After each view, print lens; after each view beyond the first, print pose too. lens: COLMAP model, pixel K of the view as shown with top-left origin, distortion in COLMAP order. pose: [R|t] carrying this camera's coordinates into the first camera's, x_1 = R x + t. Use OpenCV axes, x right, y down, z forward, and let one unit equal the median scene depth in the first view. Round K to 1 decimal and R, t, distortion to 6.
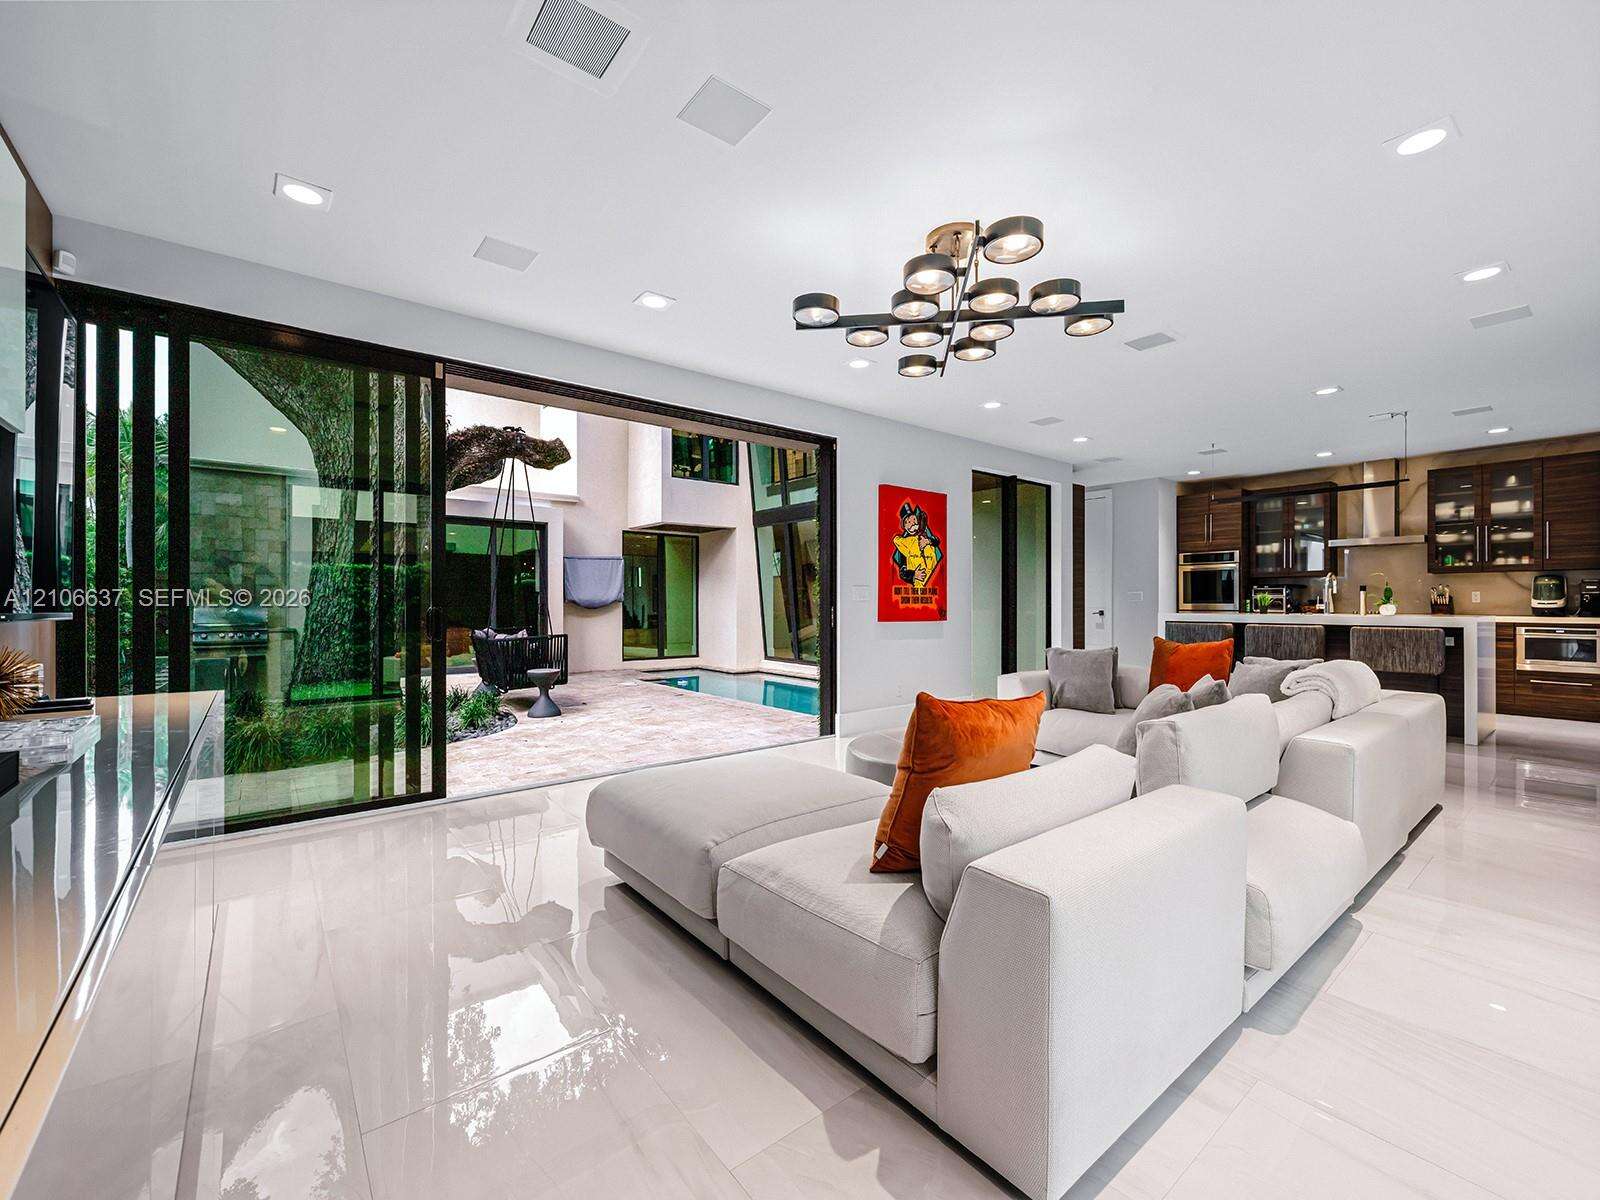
lens RADIAL K [[665.9, 0, 795.1], [0, 665.9, 600.4], [0, 0, 1]] dist [0.000444, 0.000906]
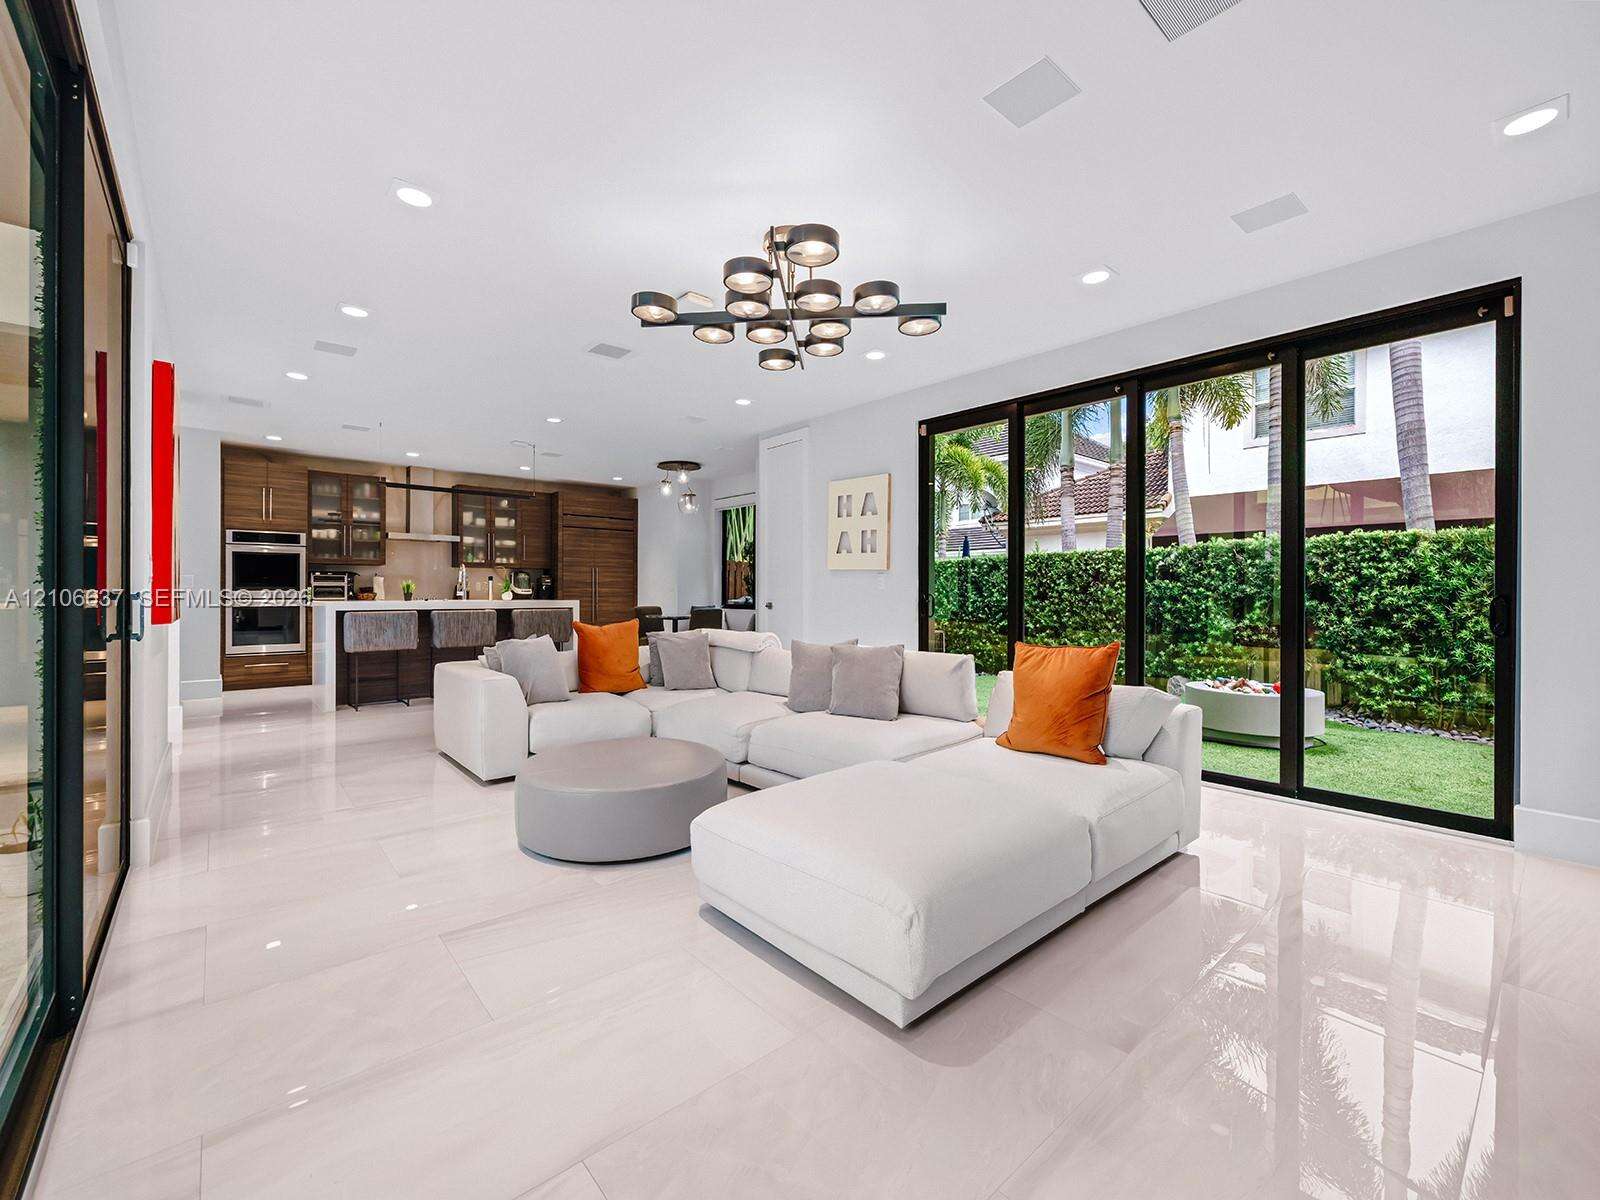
lens RADIAL K [[665.9, 0, 797.3], [0, 665.9, 593.9], [0, 0, 1]] dist [0.000444, 0.000906]
pose [[-0.038657, -0.004875, 0.999241, -0.499314], [-0.005280, 0.999975, 0.004674, 0.001605], [-0.999239, -0.005096, -0.038681, 0.633864]]
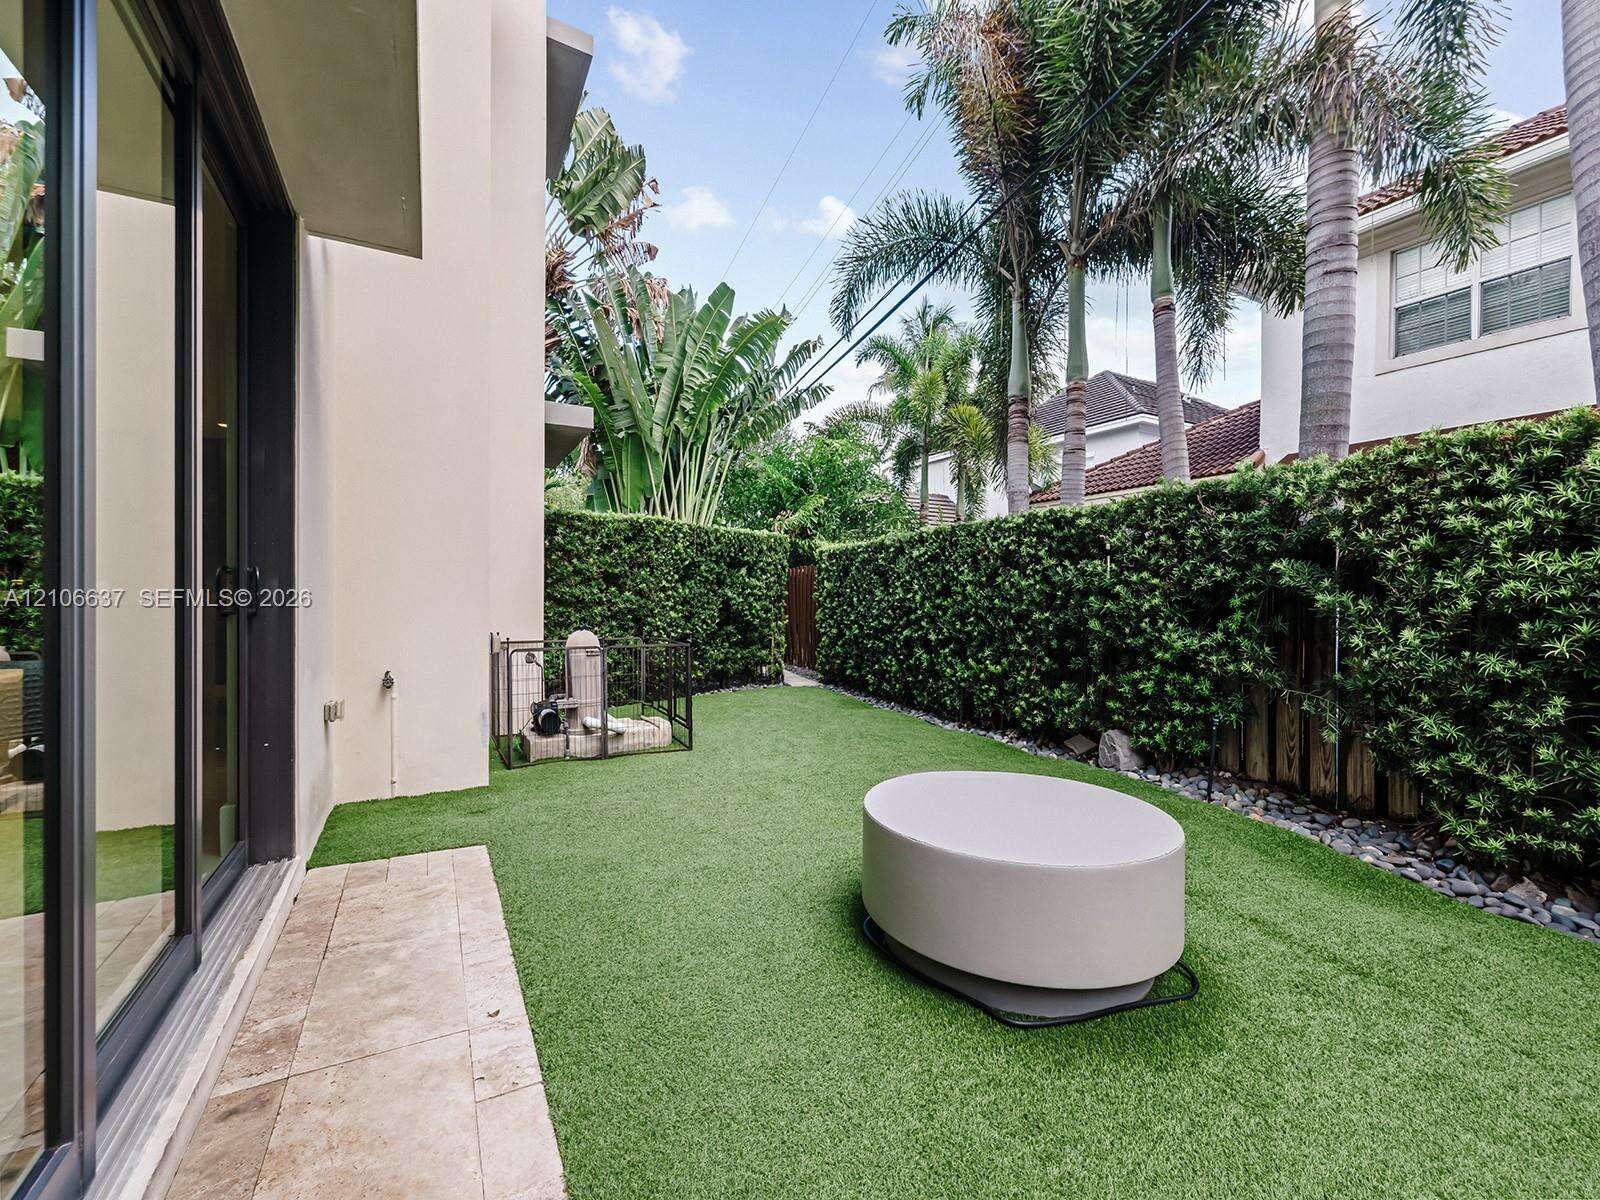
lens RADIAL K [[665.9, 0, 794.1], [0, 665.9, 602.3], [0, 0, 1]] dist [0.000444, 0.000906]
pose [[0.169206, -0.008338, 0.985545, -0.324175], [-0.007077, 0.999928, 0.009675, 0.007748], [-0.985555, -0.008612, 0.169135, 0.431785]]
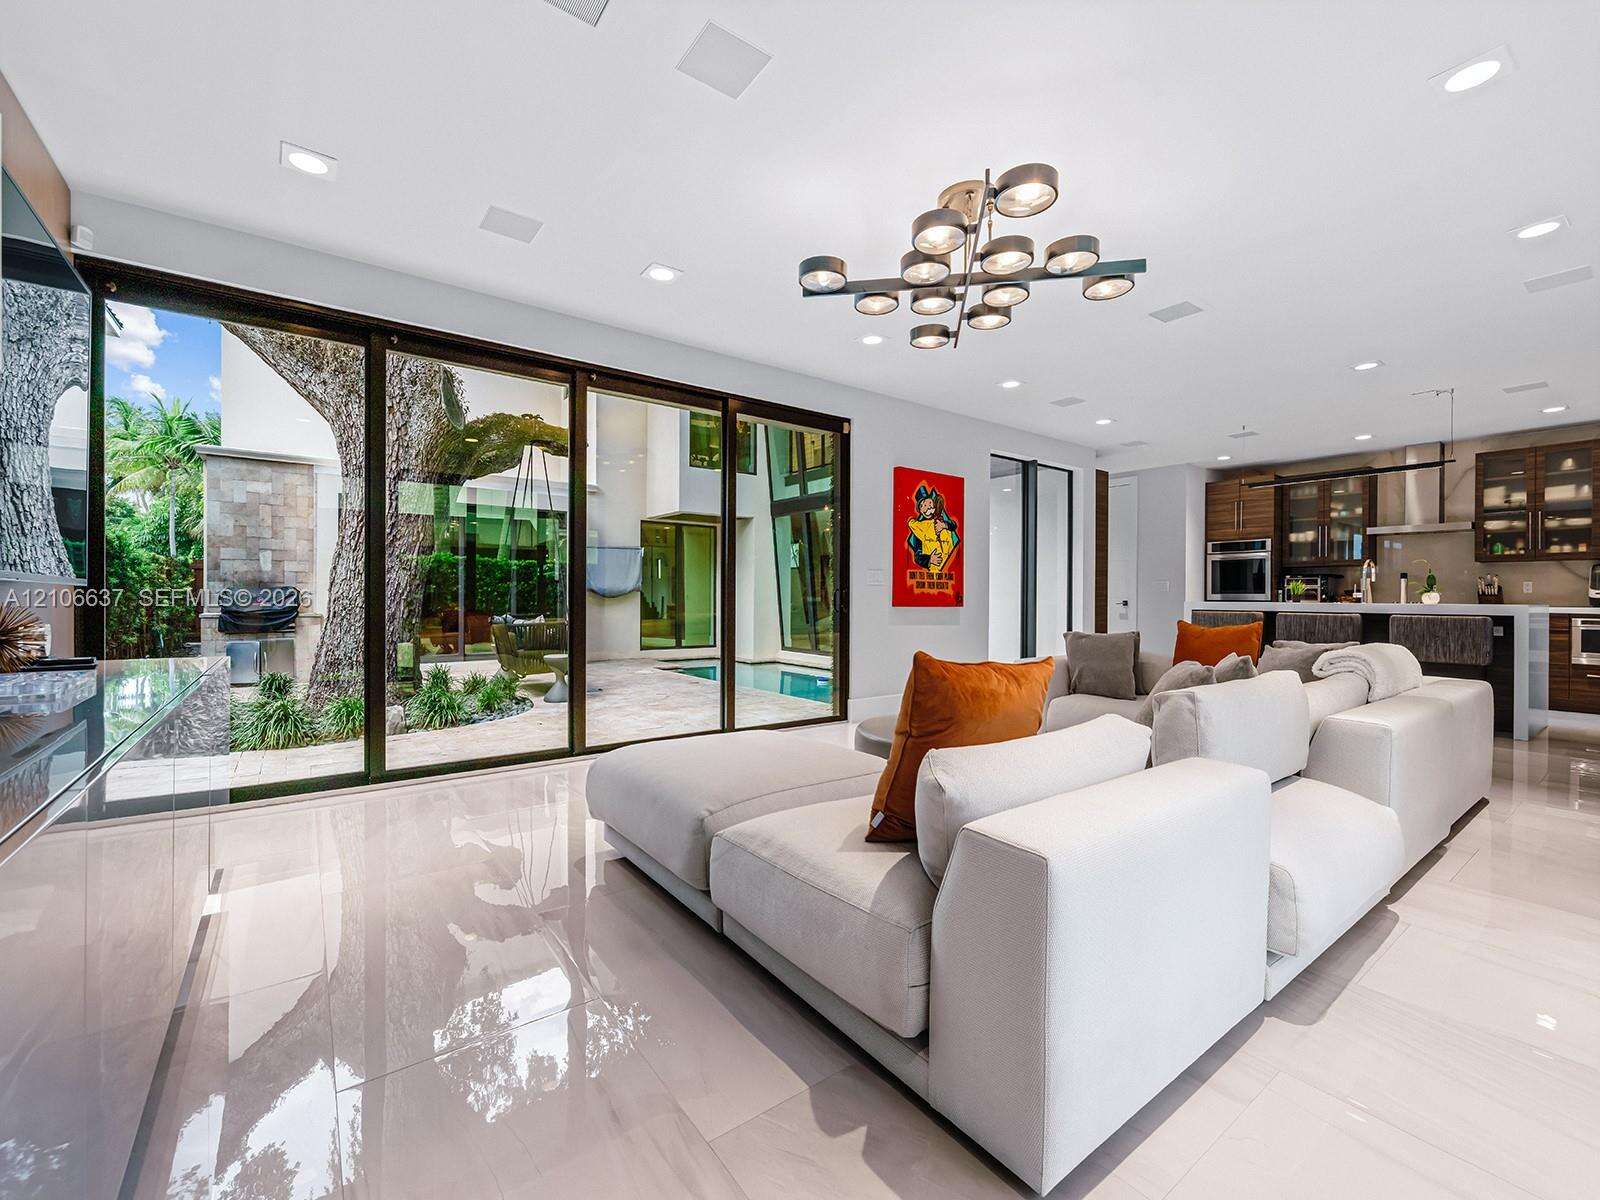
lens RADIAL K [[665.9, 0, 788.2], [0, 665.9, 597.2], [0, 0, 1]] dist [0.000444, 0.000906]
pose [[0.999169, 0.005208, -0.040431, 0.011986], [-0.005048, 0.999979, 0.004049, 0.016655], [0.040451, -0.003841, 0.999174, 0.012790]]
